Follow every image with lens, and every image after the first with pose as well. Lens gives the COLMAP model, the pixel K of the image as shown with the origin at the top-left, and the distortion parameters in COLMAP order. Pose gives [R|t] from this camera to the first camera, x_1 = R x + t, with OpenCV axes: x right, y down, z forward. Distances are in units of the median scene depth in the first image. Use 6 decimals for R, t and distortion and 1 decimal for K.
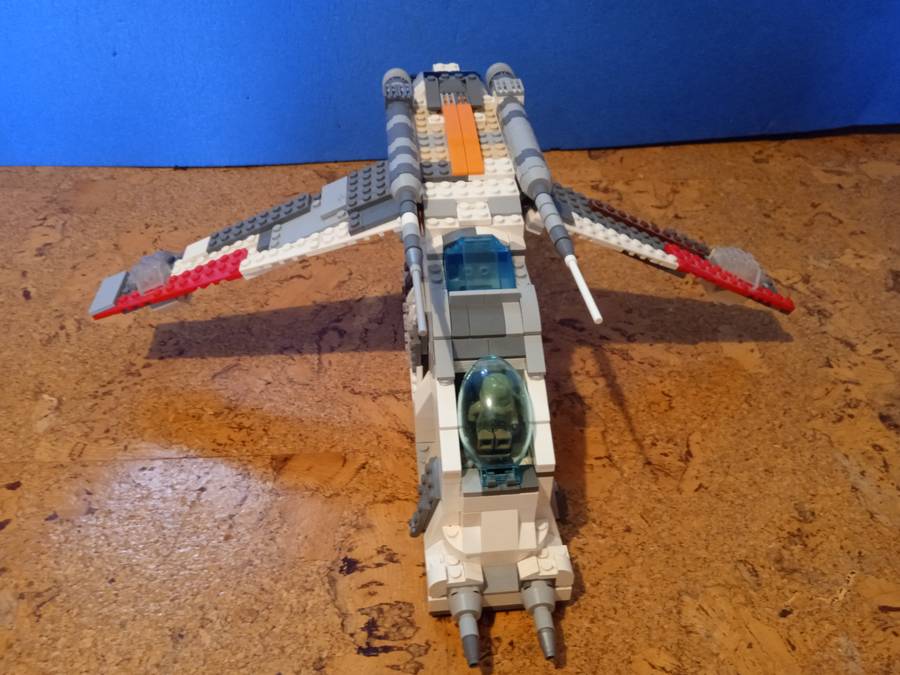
lens RADIAL K [[748.4, 0, 448.3], [0, 748.4, 336.5], [0, 0, 1]] dist [0.110938, -0.218497]
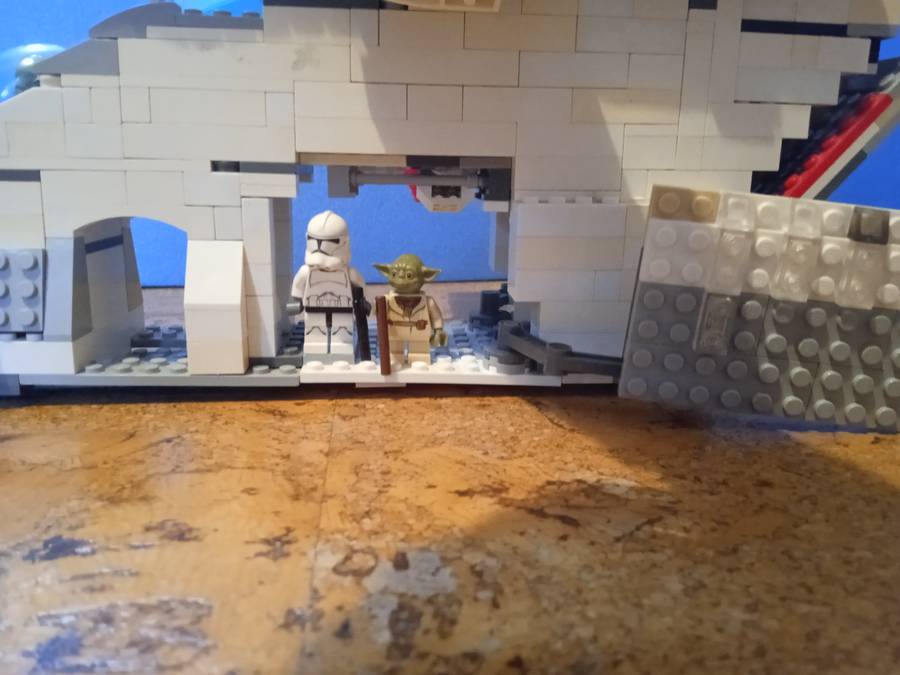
lens RADIAL K [[748.4, 0, 449.0], [0, 748.4, 345.1], [0, 0, 1]] dist [0.110938, -0.218497]
pose [[0.997822, -0.033940, 0.056554, 0.035007], [0.057584, 0.866375, -0.496062, 0.353958], [-0.032161, 0.498239, 0.866443, 0.540704]]
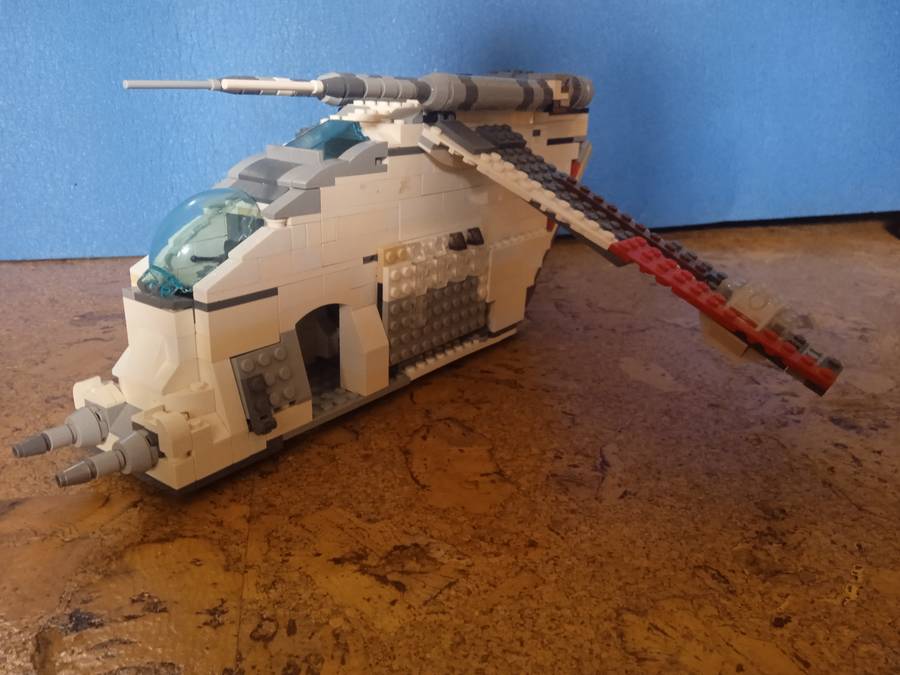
lens RADIAL K [[748.4, 0, 451.6], [0, 748.4, 336.9], [0, 0, 1]] dist [0.110938, -0.218497]
pose [[0.990117, -0.042301, 0.133709, 0.076967], [0.086153, 0.935775, -0.341910, 0.277903], [-0.110659, 0.350051, 0.930172, 0.289479]]
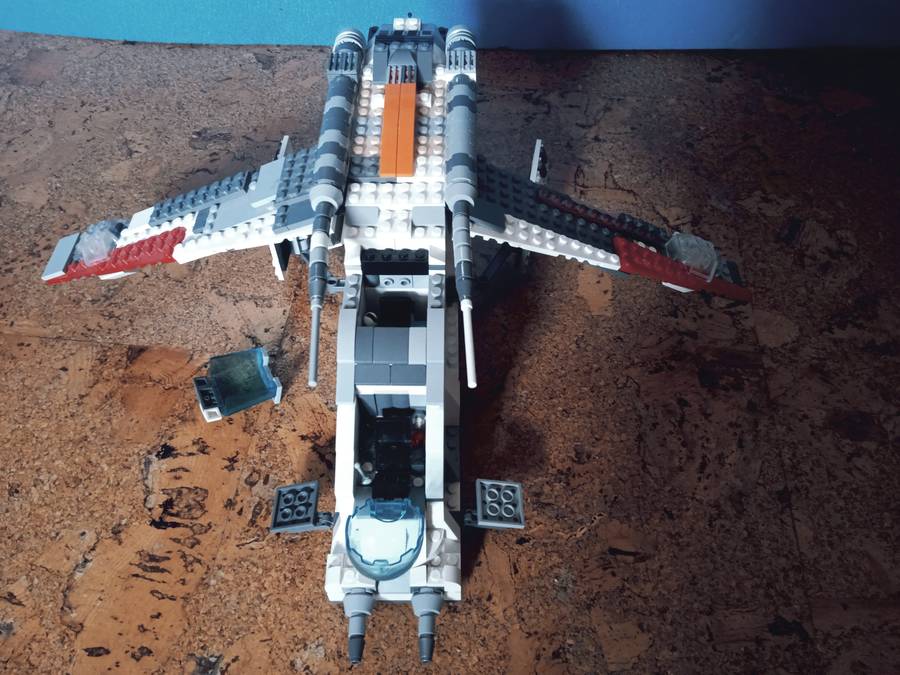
lens RADIAL K [[748.4, 0, 449.1], [0, 748.4, 336.6], [0, 0, 1]] dist [0.110938, -0.218497]
pose [[0.989022, 0.115435, -0.092253, 0.336331], [-0.094506, 0.974054, 0.205641, -0.131587], [0.113598, -0.194665, 0.974269, -0.050196]]
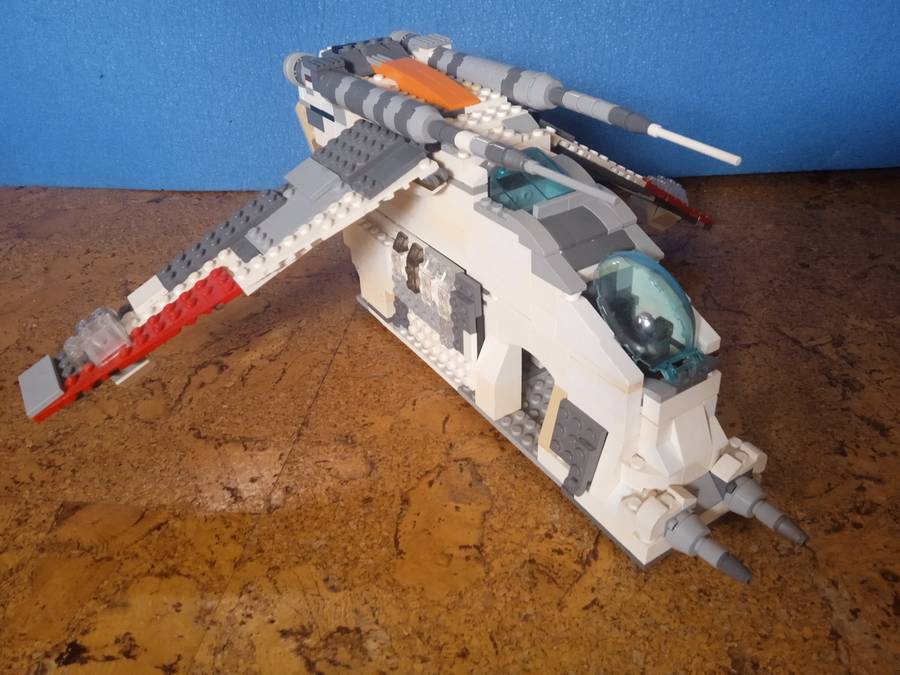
lens RADIAL K [[748.4, 0, 446.9], [0, 748.4, 321.8], [0, 0, 1]] dist [0.110938, -0.218497]
pose [[0.979105, 0.046397, -0.197994, 0.313537], [-0.074096, 0.988089, -0.134873, 0.045845], [0.189378, 0.146726, 0.970880, 0.256140]]
